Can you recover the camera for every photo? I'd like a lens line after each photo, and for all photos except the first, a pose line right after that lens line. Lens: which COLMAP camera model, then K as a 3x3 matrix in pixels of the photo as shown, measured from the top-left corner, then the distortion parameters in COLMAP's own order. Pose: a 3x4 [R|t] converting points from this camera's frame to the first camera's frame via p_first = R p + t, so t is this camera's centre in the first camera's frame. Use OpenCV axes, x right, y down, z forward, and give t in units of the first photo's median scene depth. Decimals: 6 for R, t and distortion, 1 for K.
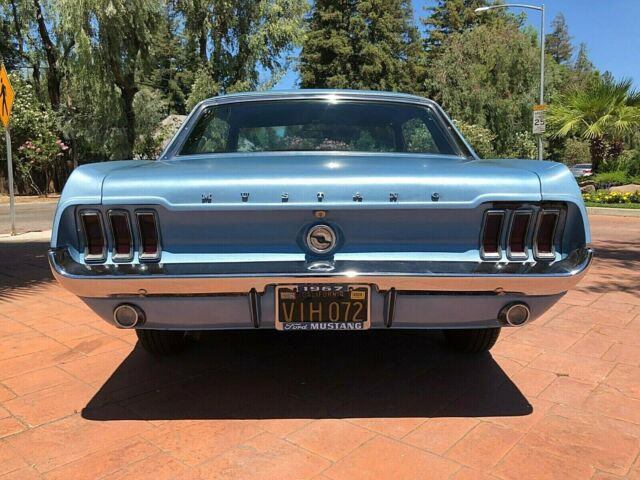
lens RADIAL K [[530.4, 0, 321.8], [0, 530.4, 242.7], [0, 0, 1]] dist [0.016880, -0.011867]
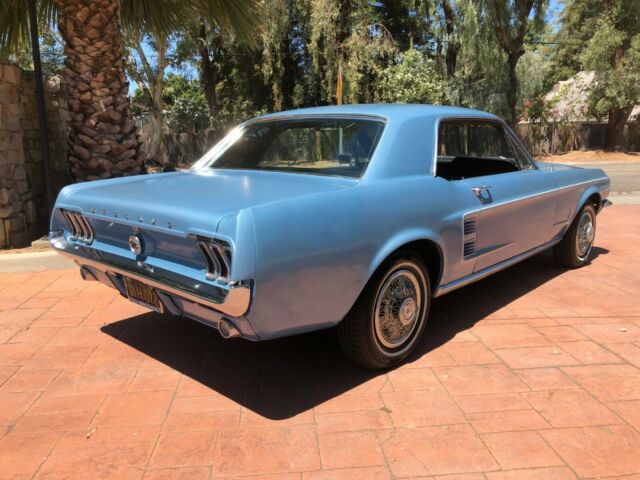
lens RADIAL K [[530.4, 0, 322.1], [0, 530.4, 239.1], [0, 0, 1]] dist [0.016880, -0.011867]
pose [[0.728609, 0.124406, -0.673537, 0.086802], [-0.078051, 0.992041, 0.098802, -0.013341], [0.680469, -0.019417, 0.732520, 0.018337]]
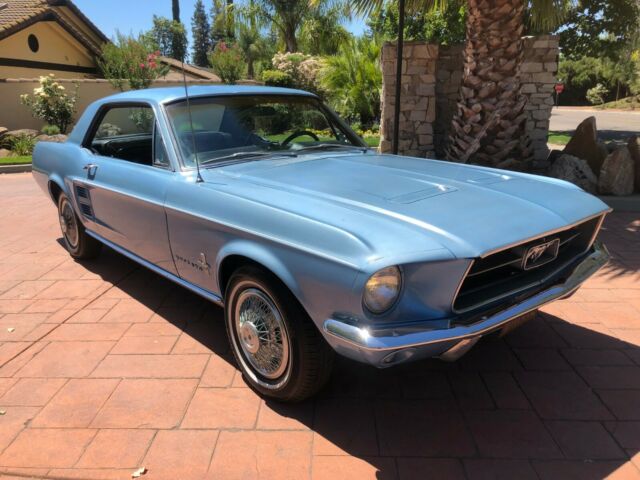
lens RADIAL K [[530.4, 0, 318.7], [0, 530.4, 239.1], [0, 0, 1]] dist [0.016880, -0.011867]
pose [[-0.764478, 0.186984, -0.616937, 0.075302], [-0.058978, 0.932710, 0.355773, -0.050616], [0.641947, 0.308366, -0.702008, 0.269149]]
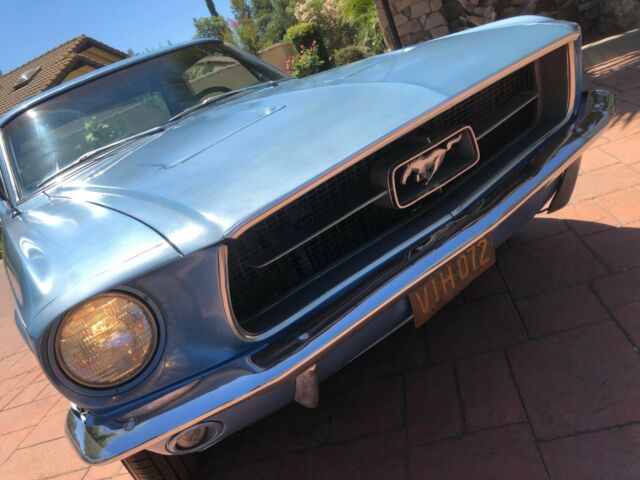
lens RADIAL K [[530.4, 0, 317.6], [0, 530.4, 240.1], [0, 0, 1]] dist [0.016880, -0.011867]
pose [[-0.768566, 0.489762, -0.411631, 0.028452], [0.326034, 0.853421, 0.406662, -0.037569], [0.550462, 0.178341, -0.815589, 0.266374]]
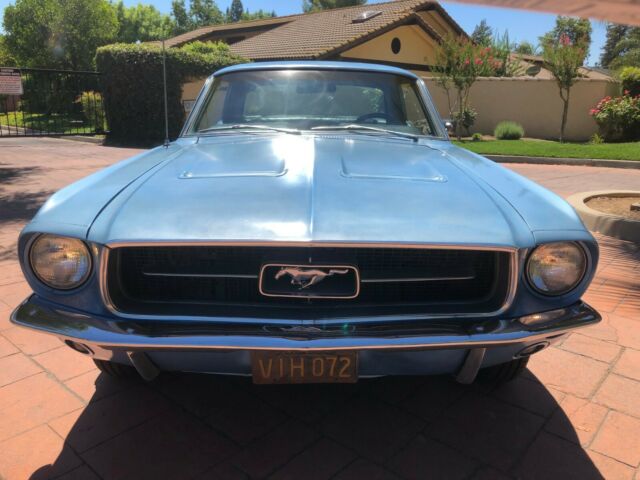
lens RADIAL K [[530.4, 0, 316.5], [0, 530.4, 233.9], [0, 0, 1]] dist [0.016880, -0.011867]
pose [[-0.999958, -0.008388, 0.003817, -0.001984], [-0.006422, 0.931295, 0.364210, -0.045651], [-0.006610, 0.364170, -0.931309, 0.282952]]
